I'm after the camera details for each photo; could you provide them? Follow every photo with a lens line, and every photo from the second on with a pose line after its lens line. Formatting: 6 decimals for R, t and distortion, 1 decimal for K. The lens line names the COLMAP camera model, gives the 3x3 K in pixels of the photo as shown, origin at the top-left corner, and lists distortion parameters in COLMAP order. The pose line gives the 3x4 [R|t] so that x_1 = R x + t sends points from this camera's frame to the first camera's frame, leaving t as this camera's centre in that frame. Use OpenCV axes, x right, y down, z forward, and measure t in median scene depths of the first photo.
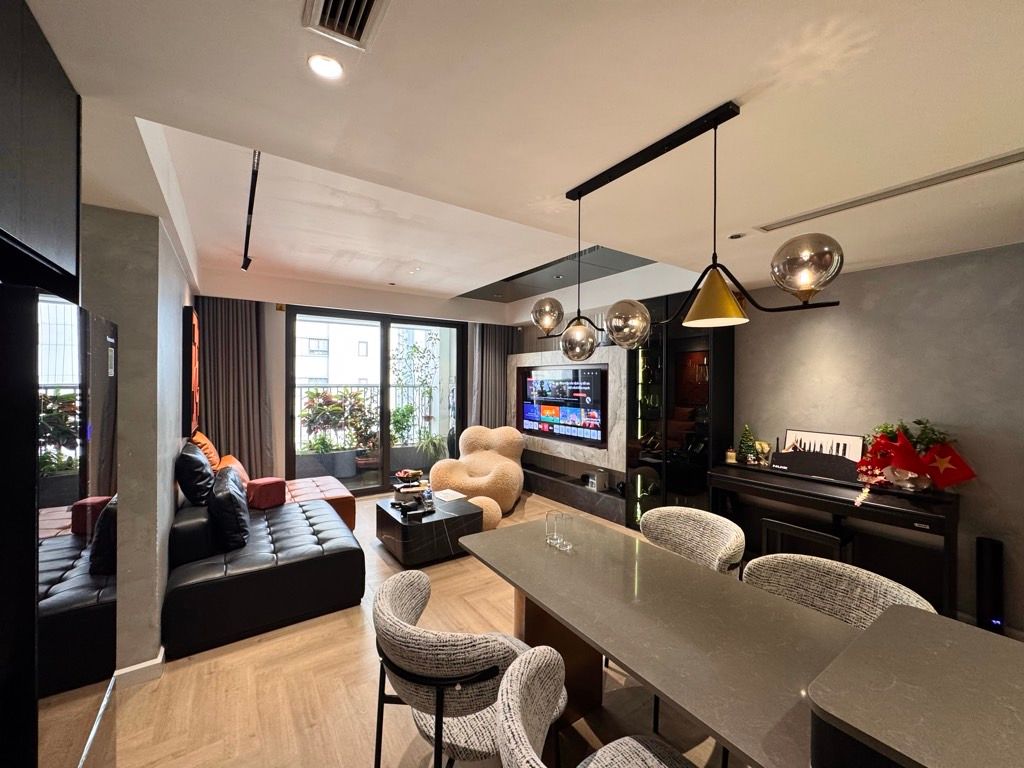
lens RADIAL K [[408.1, 0, 511.1], [0, 408.1, 381.9], [0, 0, 1]] dist [-0.004600, 0.000978]
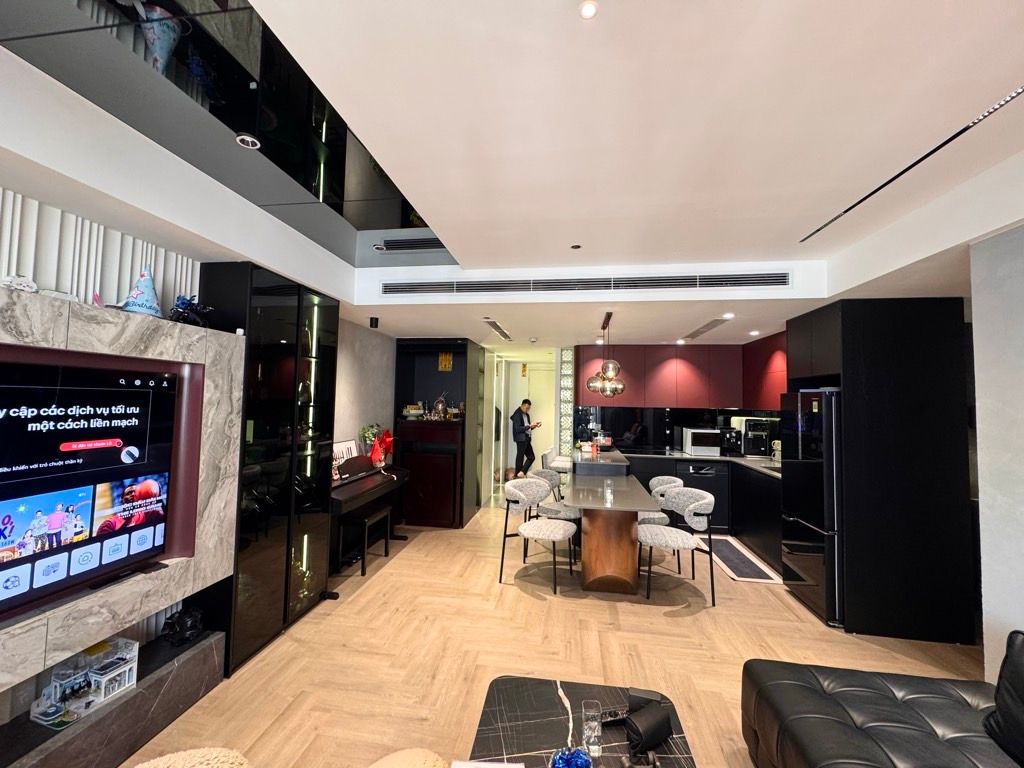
lens RADIAL K [[408.1, 0, 511.3], [0, 408.1, 382.9], [0, 0, 1]] dist [-0.004600, 0.000978]
pose [[-0.734578, 0.009537, 0.678457, -0.317766], [-0.022166, 0.999030, -0.038043, -0.013940], [-0.678162, -0.042984, -0.733655, 1.043803]]
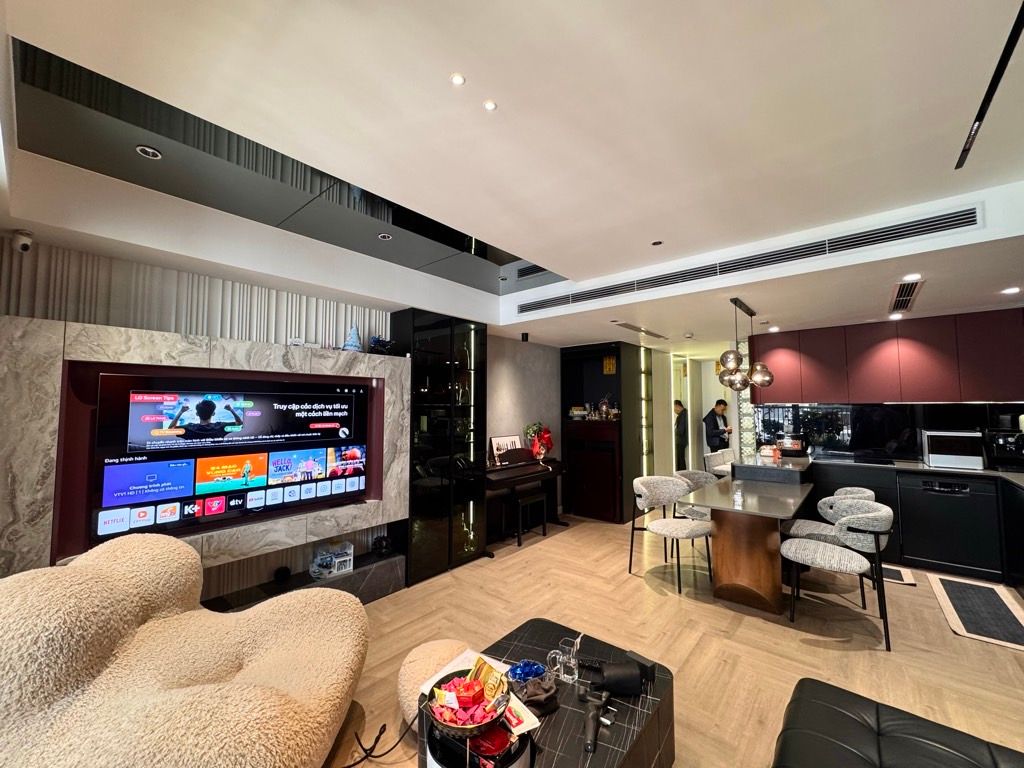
lens RADIAL K [[408.1, 0, 512.1], [0, 408.1, 383.5], [0, 0, 1]] dist [-0.004600, 0.000978]
pose [[-0.261094, 0.049141, 0.964062, -0.500267], [0.003342, 0.998743, -0.050003, 0.000822], [-0.965307, -0.009834, -0.260931, 0.917650]]
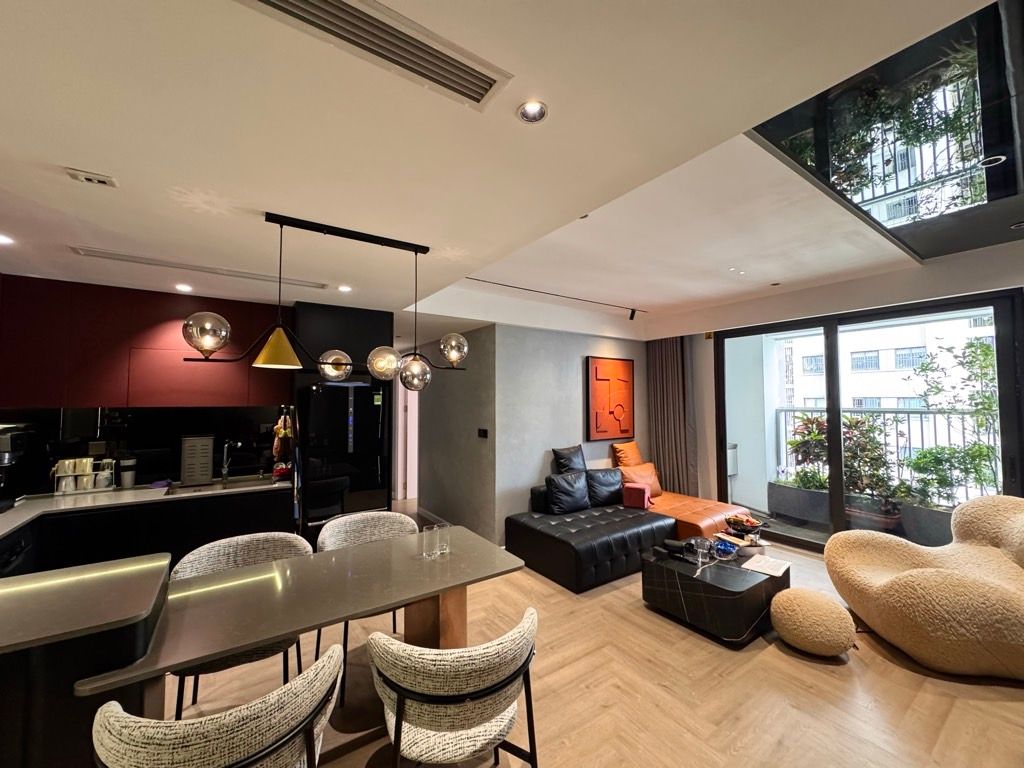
lens RADIAL K [[408.1, 0, 511.6], [0, 408.1, 383.3], [0, 0, 1]] dist [-0.004600, 0.000978]
pose [[0.000740, -0.047932, -0.998850, 0.494472], [-0.000461, 0.998850, -0.047933, -0.006378], [1.000000, 0.000496, 0.000717, 0.473168]]
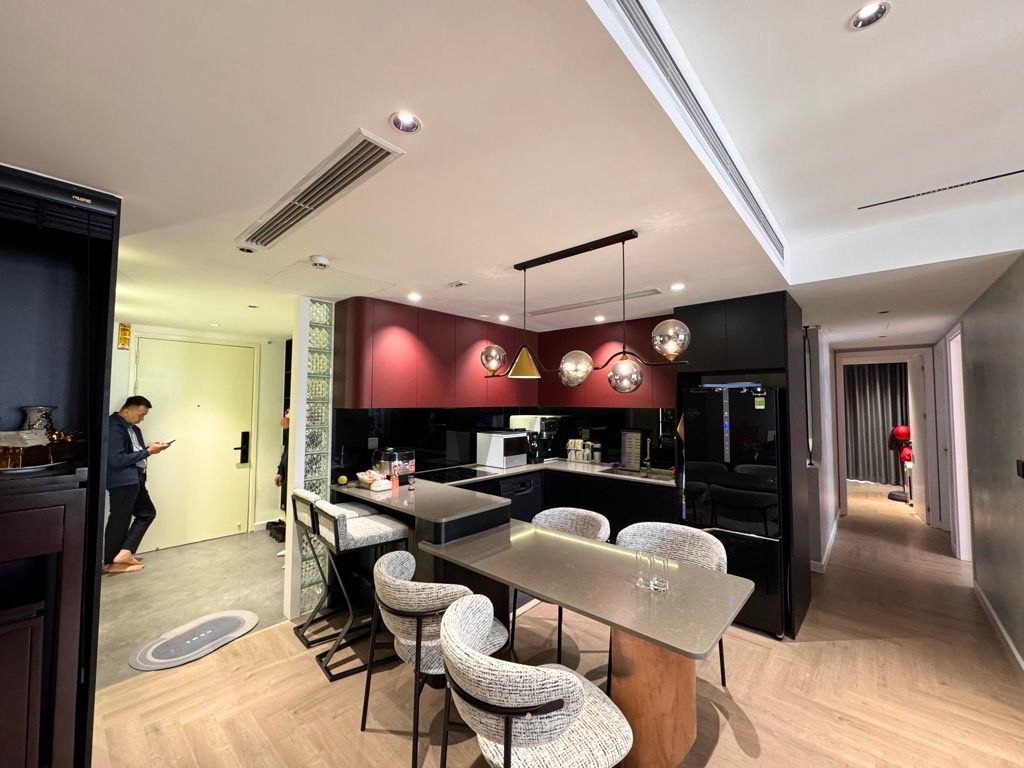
lens RADIAL K [[408.1, 0, 512.9], [0, 408.1, 382.6], [0, 0, 1]] dist [-0.004600, 0.000978]
pose [[-0.970089, -0.022084, -0.241743, 0.261698], [-0.011207, 0.998866, -0.046275, -0.009951], [0.242490, -0.042181, -0.969236, 0.726335]]
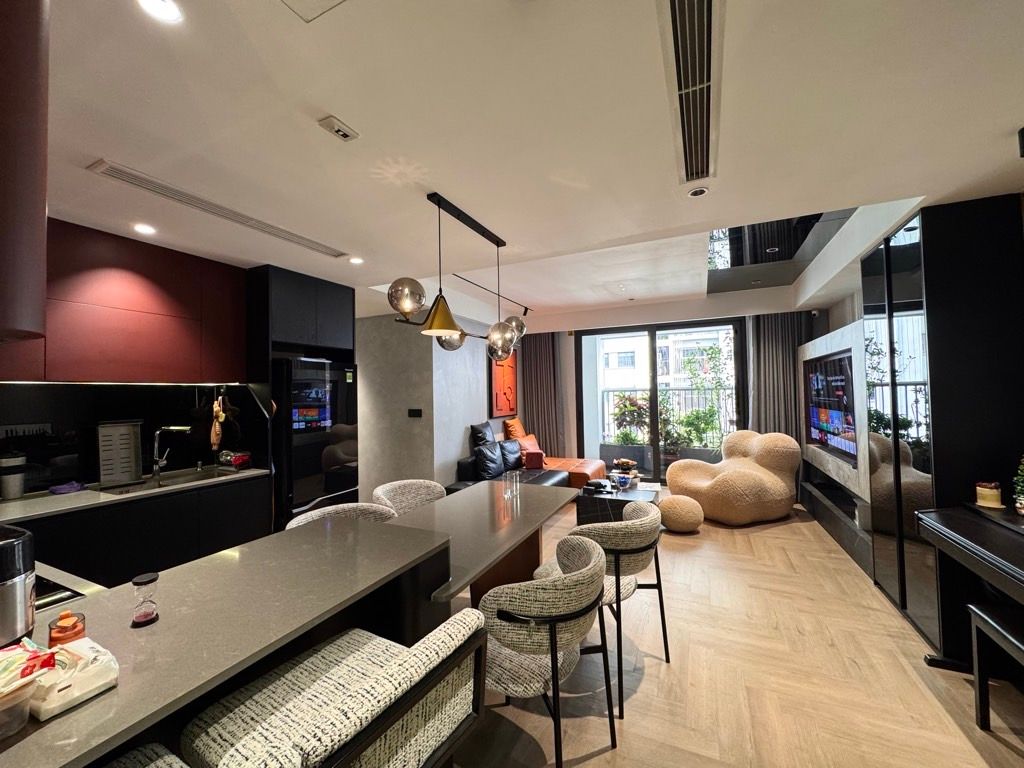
lens RADIAL K [[408.1, 0, 511.4], [0, 408.1, 383.2], [0, 0, 1]] dist [-0.004600, 0.000978]
pose [[0.505863, -0.036452, -0.861843, 0.516762], [0.019828, 0.999334, -0.030629, 0.025481], [0.862386, -0.001595, 0.506249, 0.119845]]
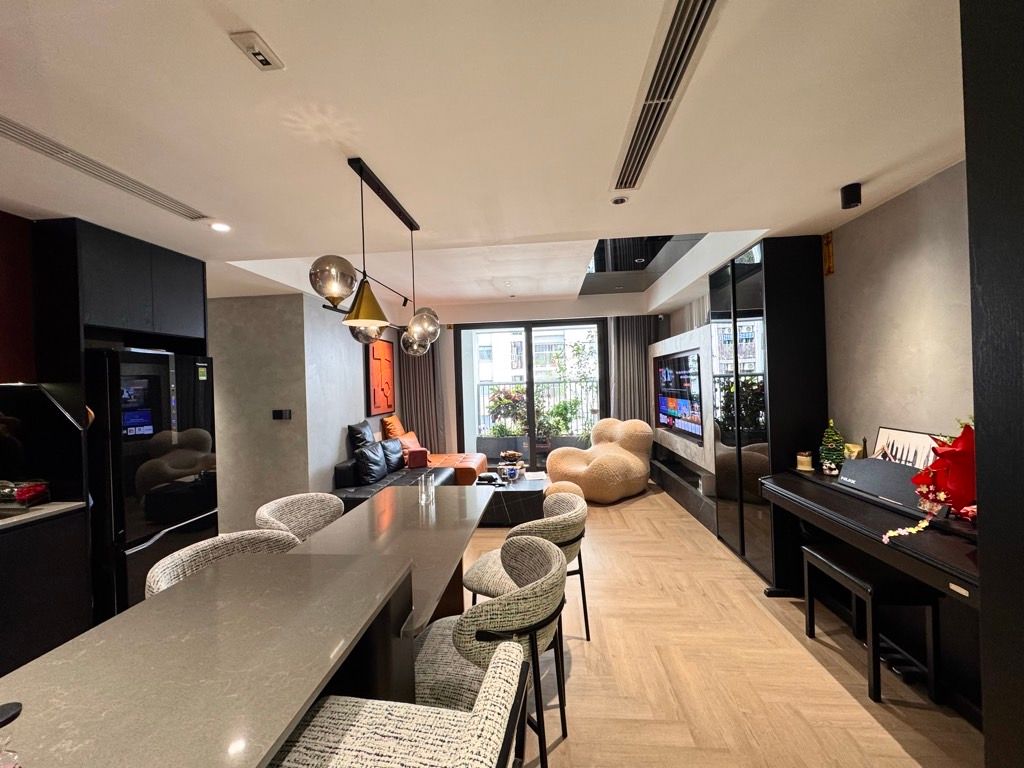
lens RADIAL K [[408.1, 0, 511.5], [0, 408.1, 383.2], [0, 0, 1]] dist [-0.004600, 0.000978]
pose [[0.770985, -0.029851, -0.636153, 0.450334], [0.035695, 0.999356, -0.003633, 0.018558], [0.635852, -0.019907, 0.771555, 0.073498]]
